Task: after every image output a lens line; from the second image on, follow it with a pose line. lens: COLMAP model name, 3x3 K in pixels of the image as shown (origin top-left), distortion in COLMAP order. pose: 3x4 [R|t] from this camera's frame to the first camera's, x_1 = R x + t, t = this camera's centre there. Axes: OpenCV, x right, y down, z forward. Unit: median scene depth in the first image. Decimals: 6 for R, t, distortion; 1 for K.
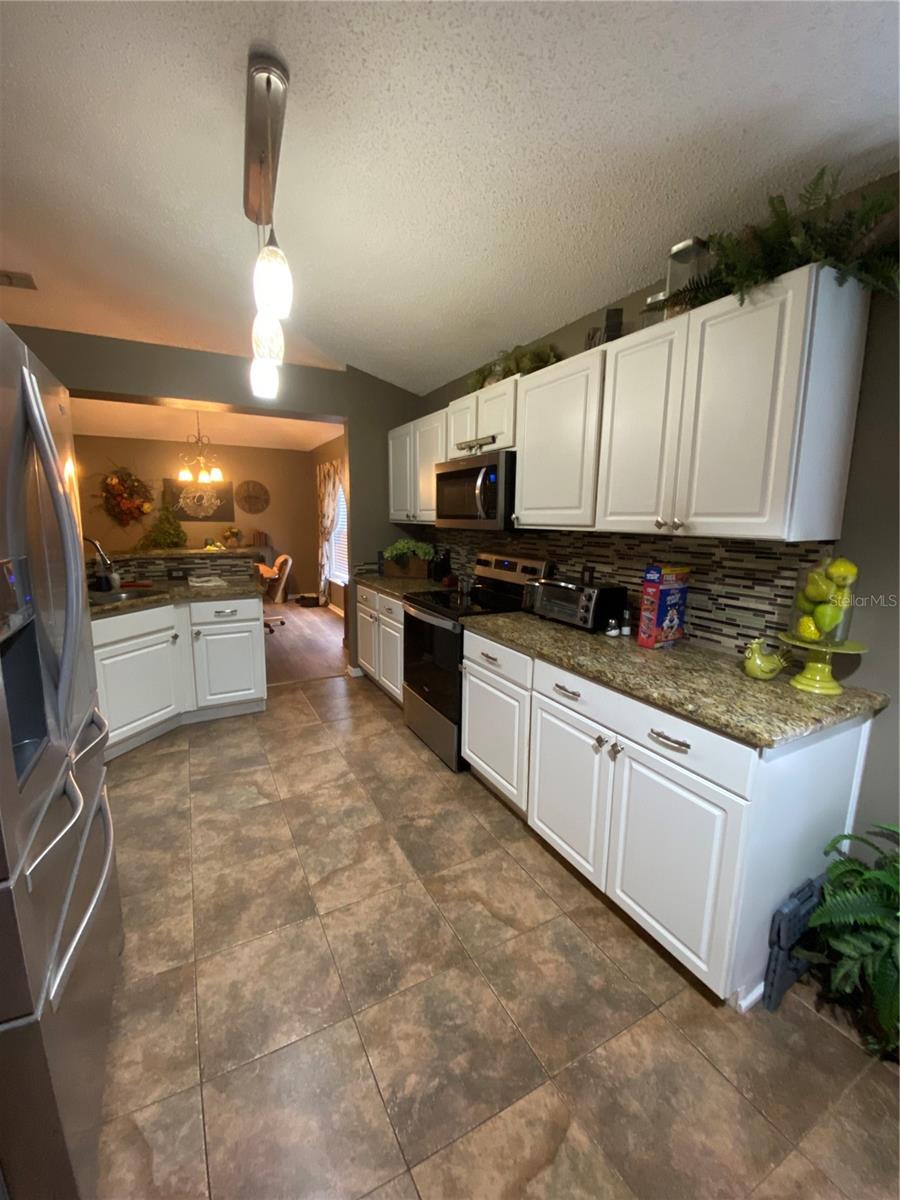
lens RADIAL K [[490.8, 0, 443.0], [0, 490.8, 595.4], [0, 0, 1]] dist [0.034487, -0.025477]
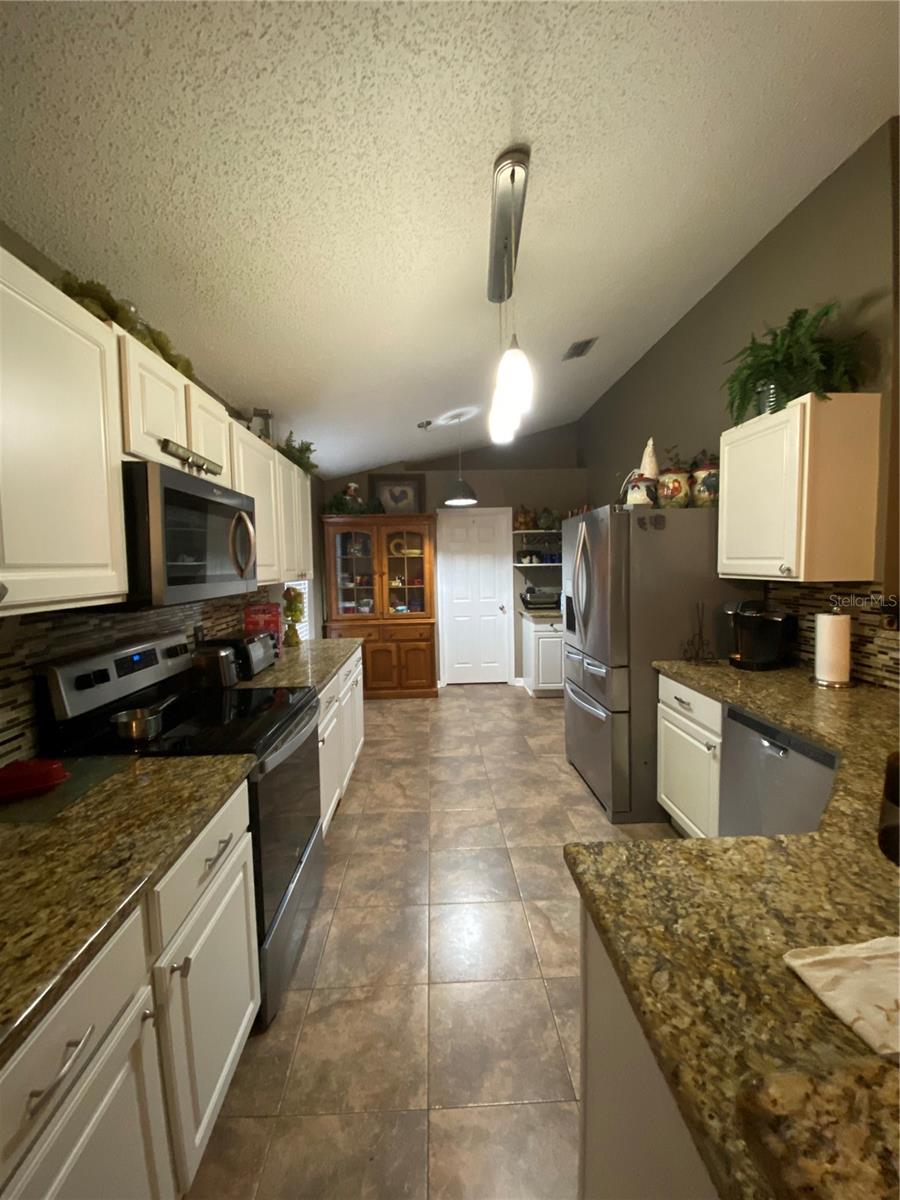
lens RADIAL K [[484.1, 0, 445.6], [0, 484.1, 595.2], [0, 0, 1]] dist [0.033570, -0.025609]
pose [[-0.901162, -0.019750, 0.433032, -0.686522], [0.083076, 0.972576, 0.217243, -0.362915], [-0.425447, 0.231746, -0.874808, 2.030621]]
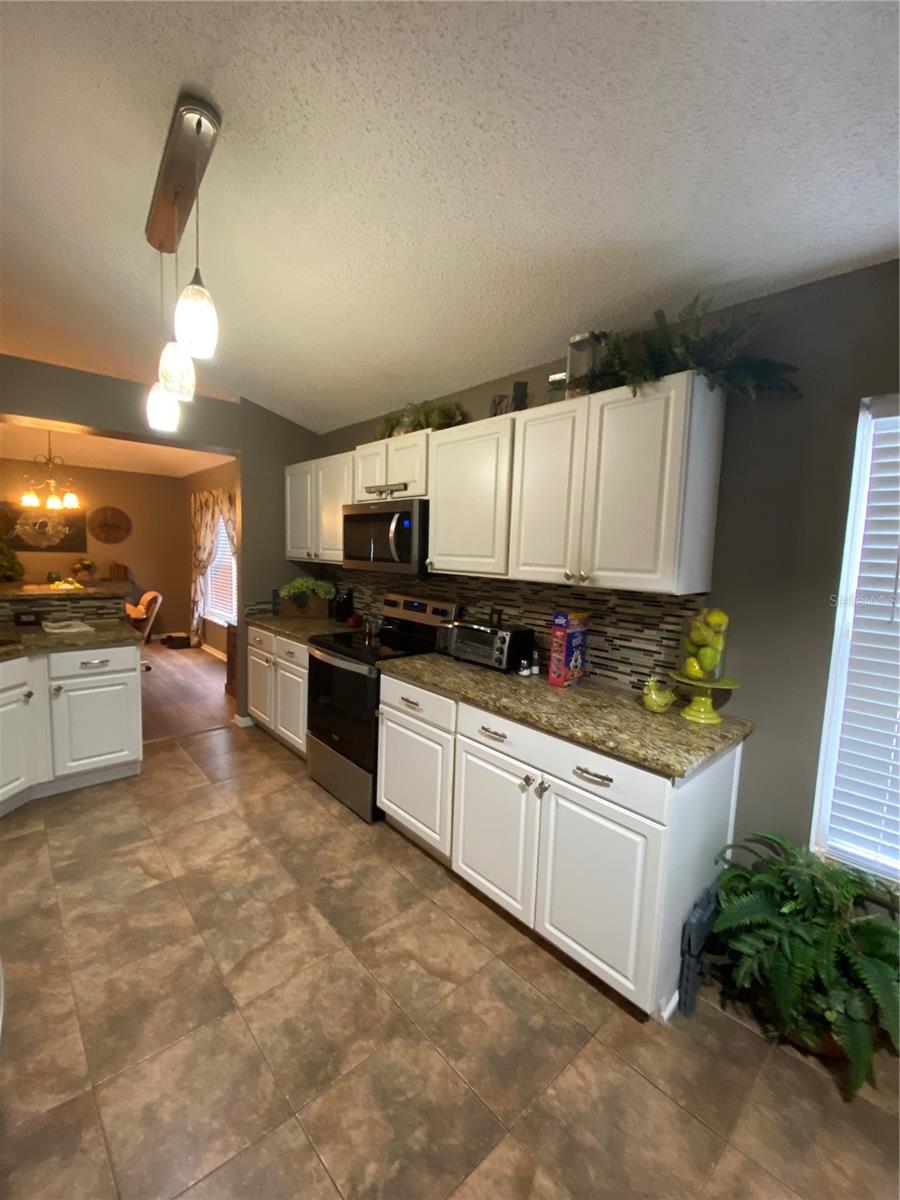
lens RADIAL K [[490.8, 0, 443.0], [0, 490.8, 595.4], [0, 0, 1]] dist [0.034487, -0.025477]
pose [[0.969251, -0.001678, 0.246069, -0.097760], [0.017311, 0.997964, -0.061382, -0.032102], [-0.245465, 0.063754, 0.967307, -0.003045]]
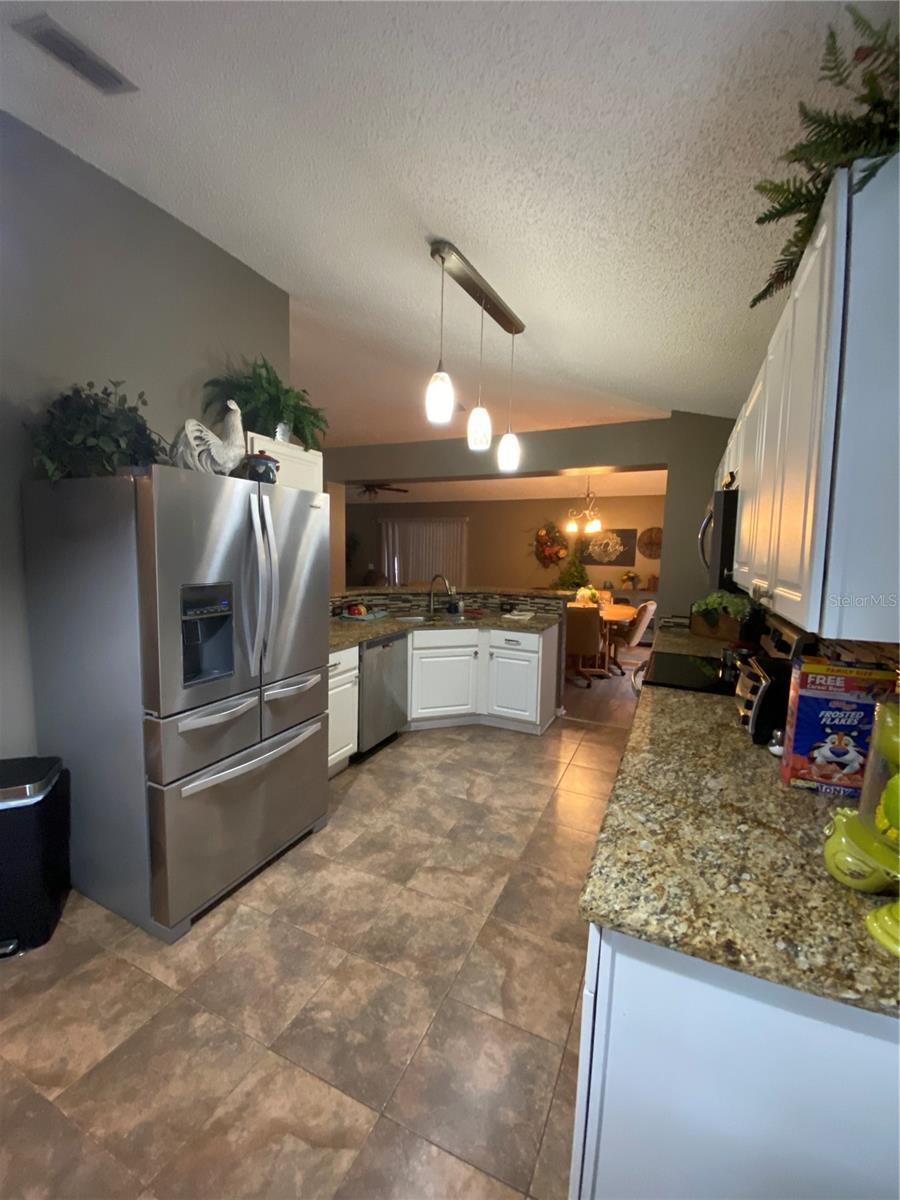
lens RADIAL K [[484.1, 0, 445.6], [0, 484.1, 595.2], [0, 0, 1]] dist [0.033570, -0.025609]
pose [[0.595972, 0.078013, -0.799207, 0.635686], [-0.145642, 0.989264, -0.012041, -0.063557], [0.789687, 0.123575, 0.600936, 0.225456]]
